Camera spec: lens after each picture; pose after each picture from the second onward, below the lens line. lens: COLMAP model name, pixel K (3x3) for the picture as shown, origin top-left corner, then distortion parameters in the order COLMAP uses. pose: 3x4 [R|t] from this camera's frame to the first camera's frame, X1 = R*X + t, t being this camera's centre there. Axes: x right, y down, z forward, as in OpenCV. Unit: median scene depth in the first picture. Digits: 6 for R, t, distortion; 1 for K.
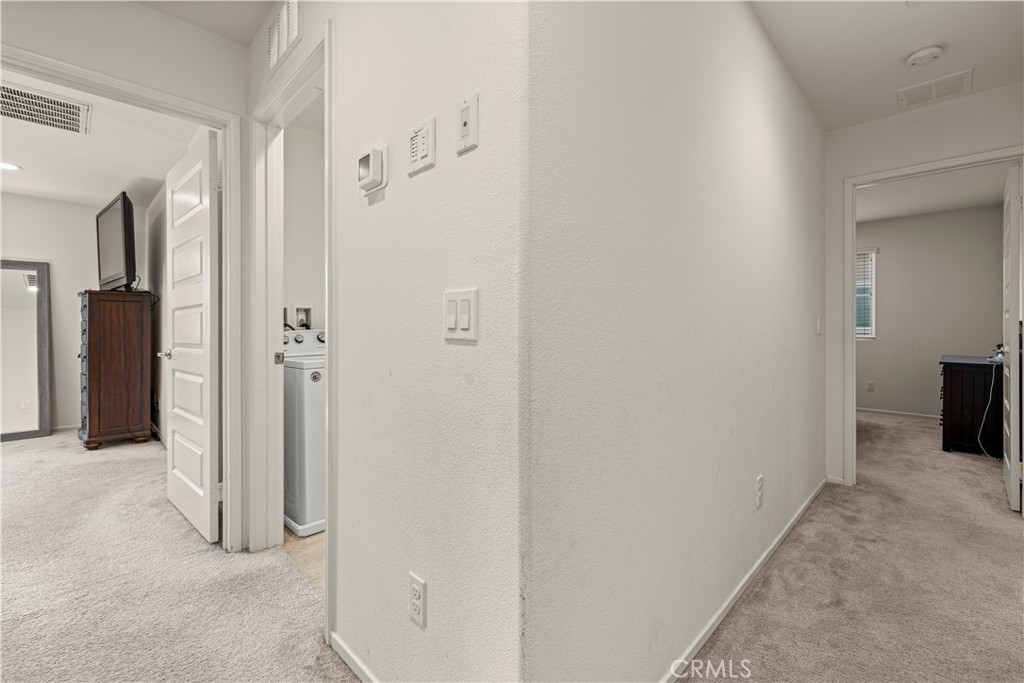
lens RADIAL K [[434.6, 0, 509.3], [0, 434.6, 333.5], [0, 0, 1]] dist [0.000119, 0.000171]
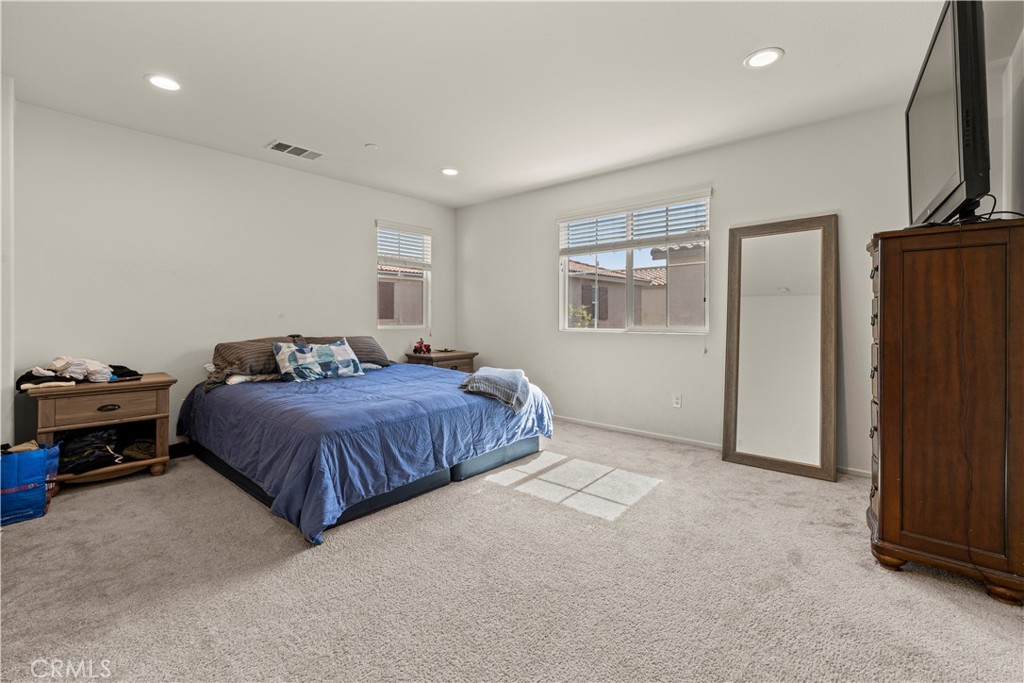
lens RADIAL K [[442.5, 0, 513.0], [0, 442.5, 316.7], [0, 0, 1]] dist [-0.002885, -0.000555]
pose [[0.059691, -0.002959, -0.998213, -0.483438], [-0.006448, 0.999974, -0.003350, -0.002183], [0.998196, 0.006637, 0.059670, 0.540851]]
